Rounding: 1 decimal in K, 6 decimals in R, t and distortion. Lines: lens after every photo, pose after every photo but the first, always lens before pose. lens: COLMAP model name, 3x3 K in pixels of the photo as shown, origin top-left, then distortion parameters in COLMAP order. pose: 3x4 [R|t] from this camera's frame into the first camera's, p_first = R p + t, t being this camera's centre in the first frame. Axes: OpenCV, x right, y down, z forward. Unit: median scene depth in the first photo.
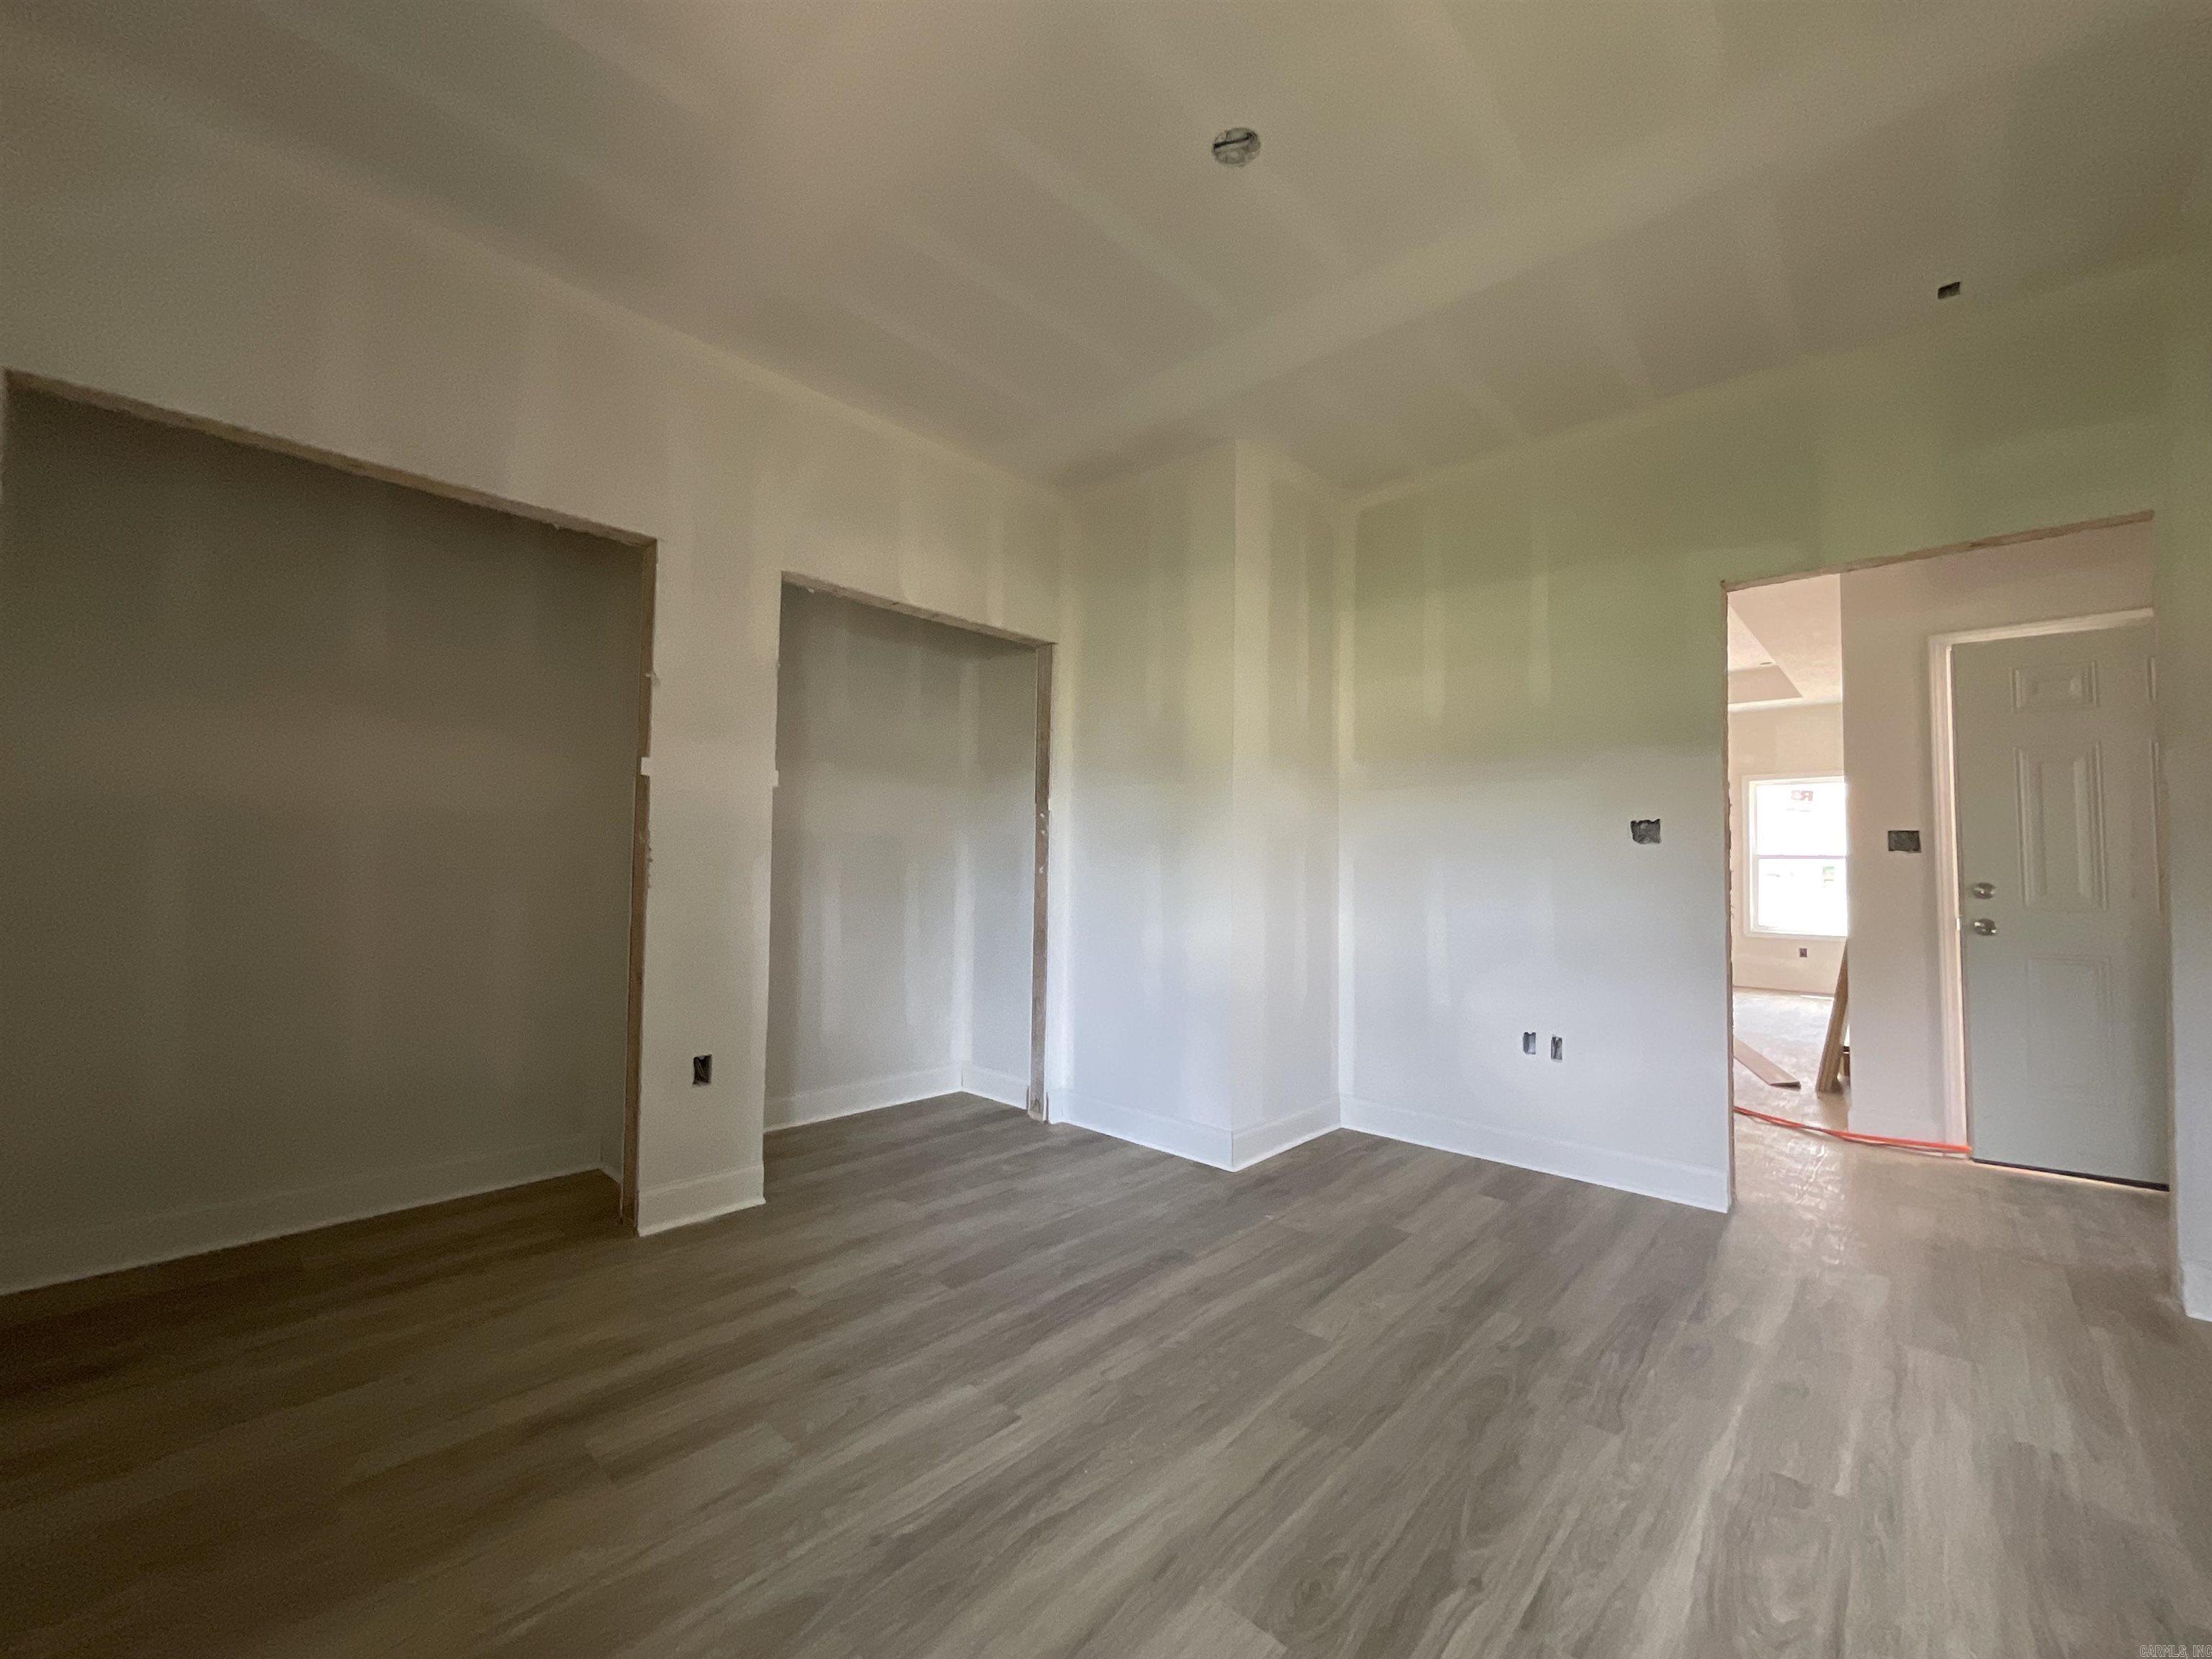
lens RADIAL K [[899.5, 0, 1106.0], [0, 899.5, 829.5], [0, 0, 1]] dist [-0.003487, 0.003607]
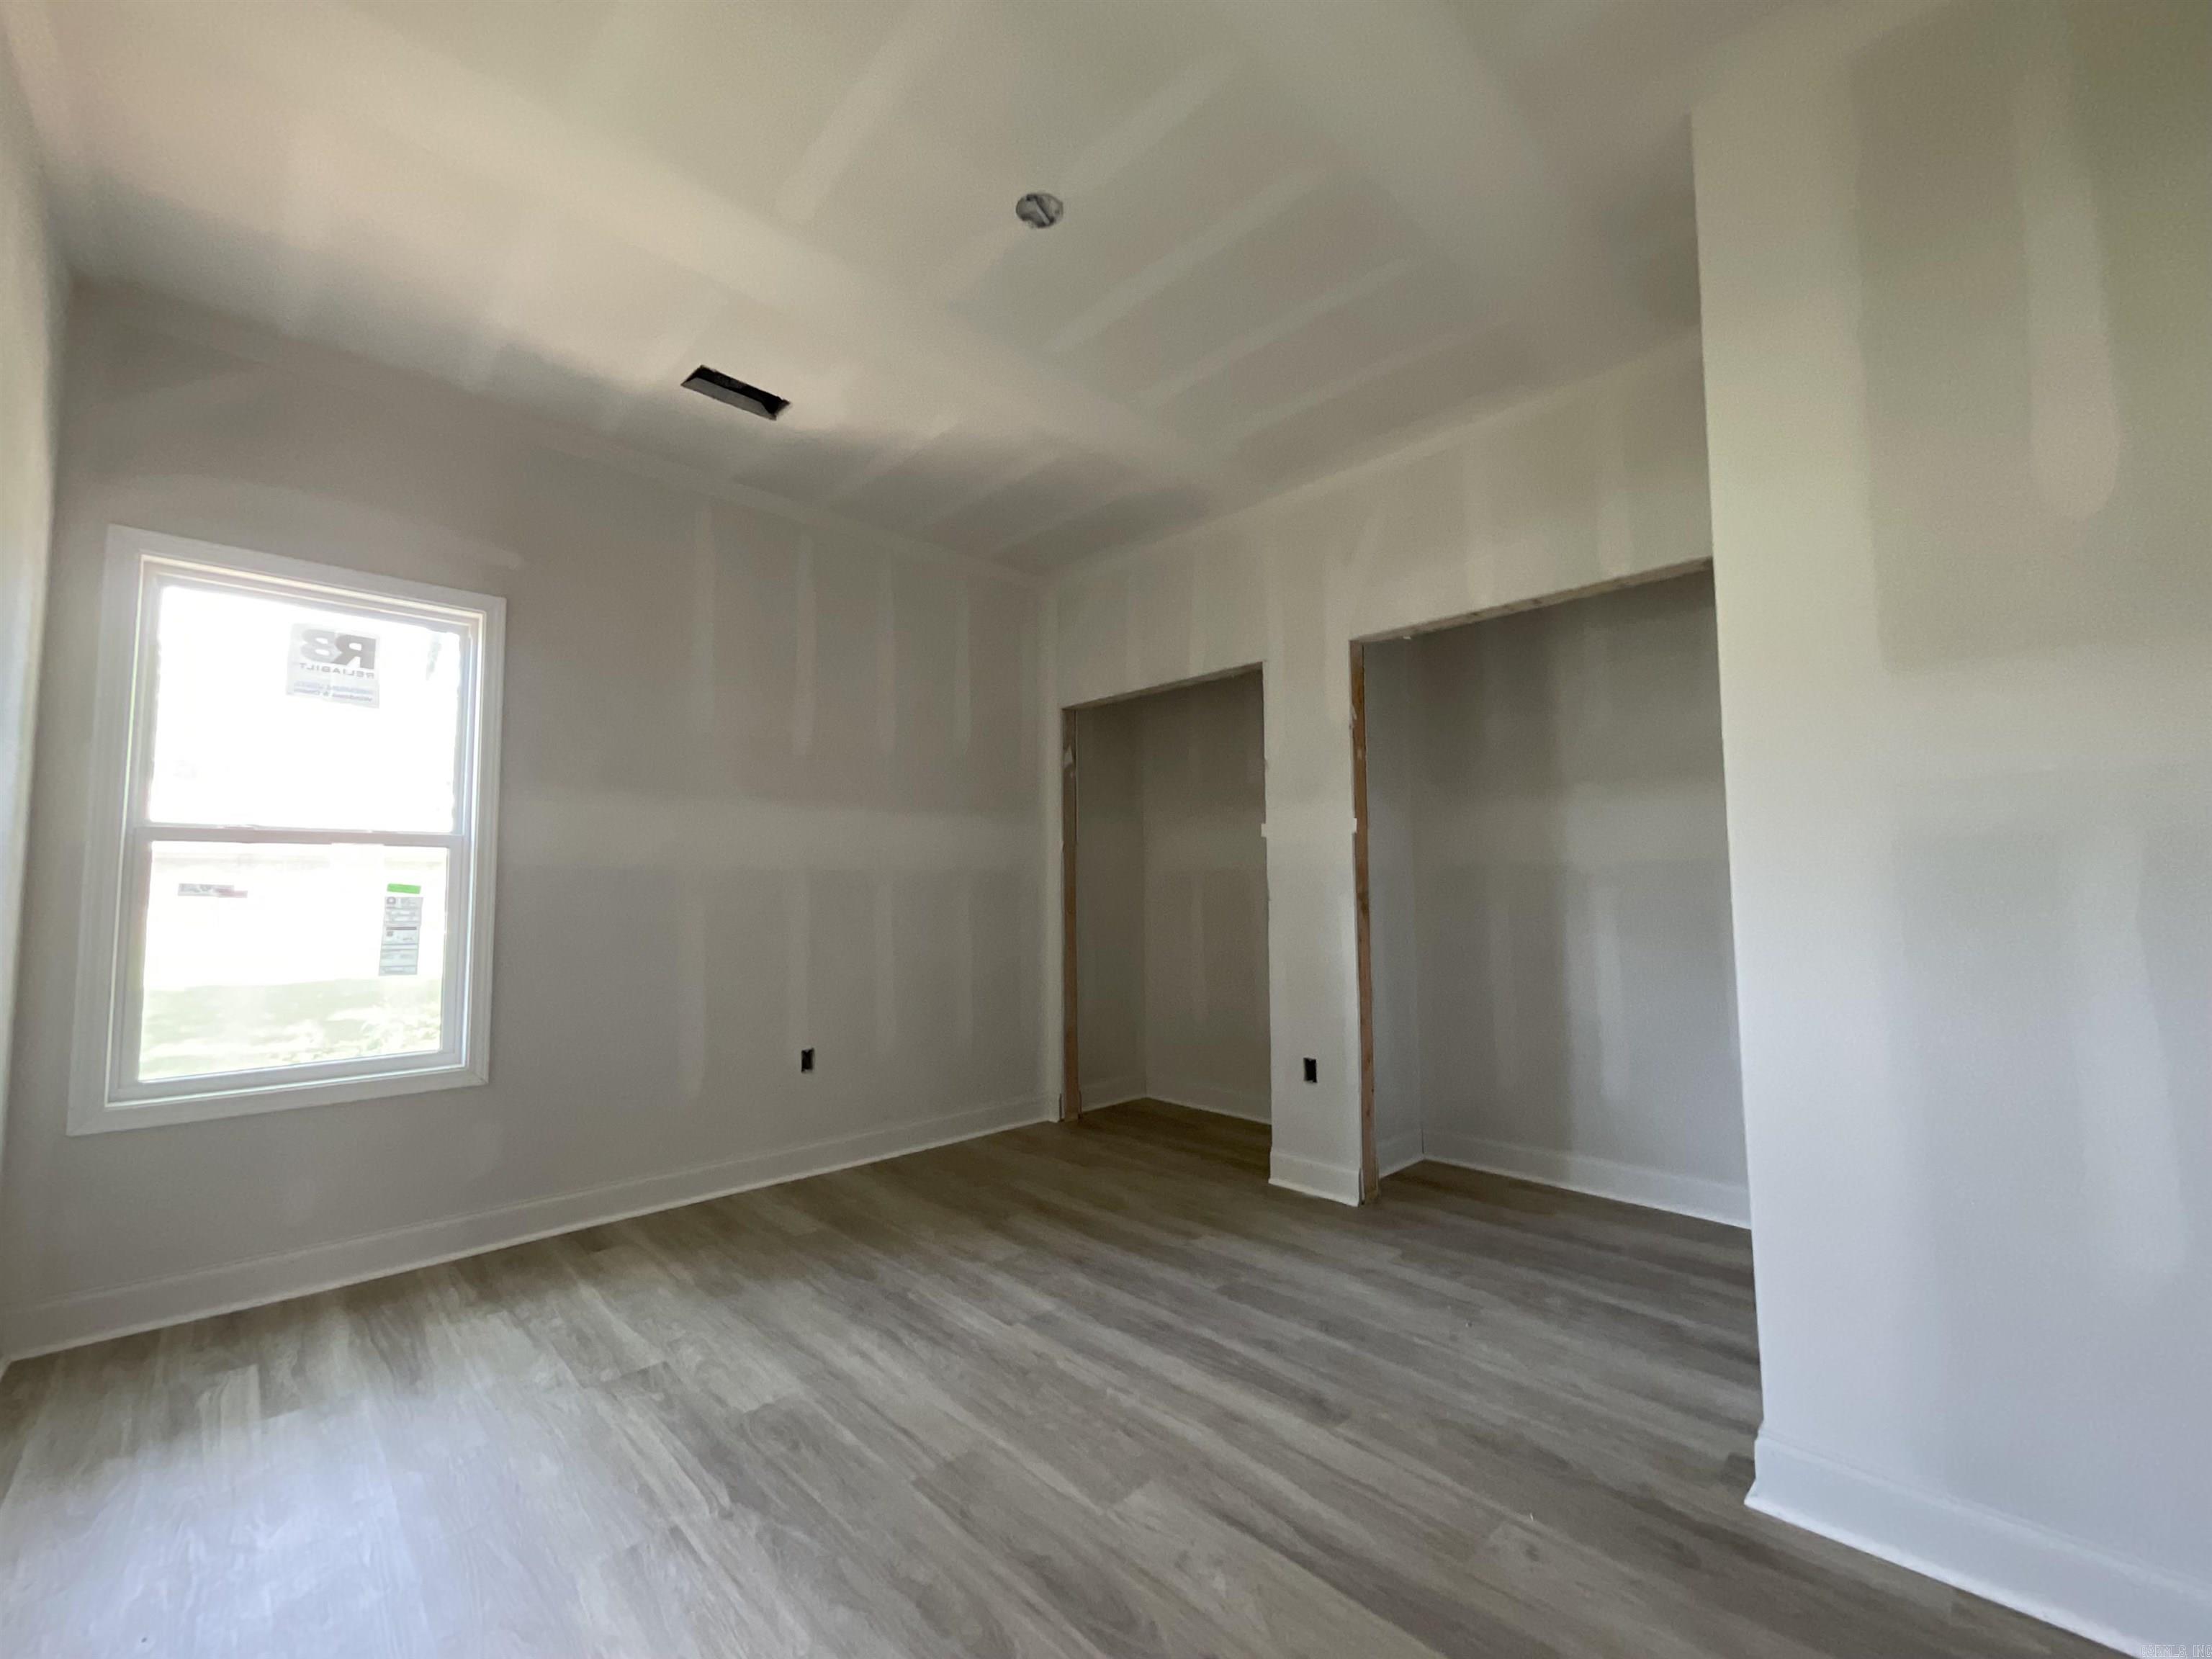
lens RADIAL K [[875.5, 0, 1079.0], [0, 875.5, 828.9], [0, 0, 1]] dist [-0.001727, 0.006844]
pose [[-0.067663, -0.093571, -0.993311, 0.962833], [0.054653, 0.993750, -0.097335, 0.046883], [0.996210, -0.060873, -0.062126, 0.948121]]
